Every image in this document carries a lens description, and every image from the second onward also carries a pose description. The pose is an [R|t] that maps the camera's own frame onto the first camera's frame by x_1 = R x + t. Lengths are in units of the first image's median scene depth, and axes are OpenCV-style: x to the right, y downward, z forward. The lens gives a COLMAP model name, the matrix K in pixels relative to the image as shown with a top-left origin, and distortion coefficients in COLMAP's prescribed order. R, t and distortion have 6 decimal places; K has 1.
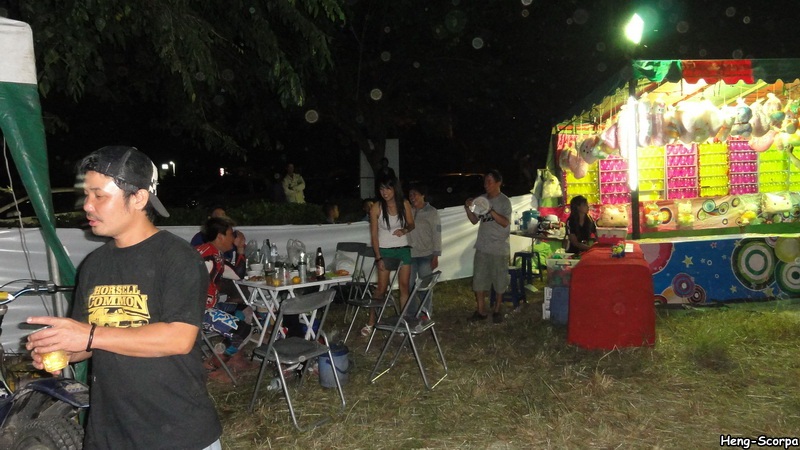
lens RADIAL K [[626.5, 0, 400.0], [0, 626.5, 225.0], [0, 0, 1]] dist [0.008780, 0.002873]
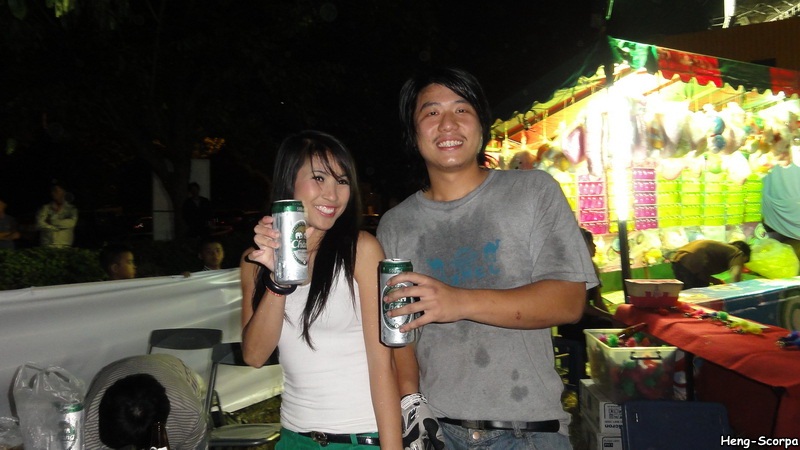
lens RADIAL K [[577.7, 0, 400.0], [0, 577.7, 225.0], [0, 0, 1]] dist [-0.007852, -0.002202]
pose [[0.926722, 0.000134, 0.375747, -0.084190], [0.025647, 0.997645, -0.063609, -0.016936], [-0.374871, 0.068585, 0.924537, 0.491505]]
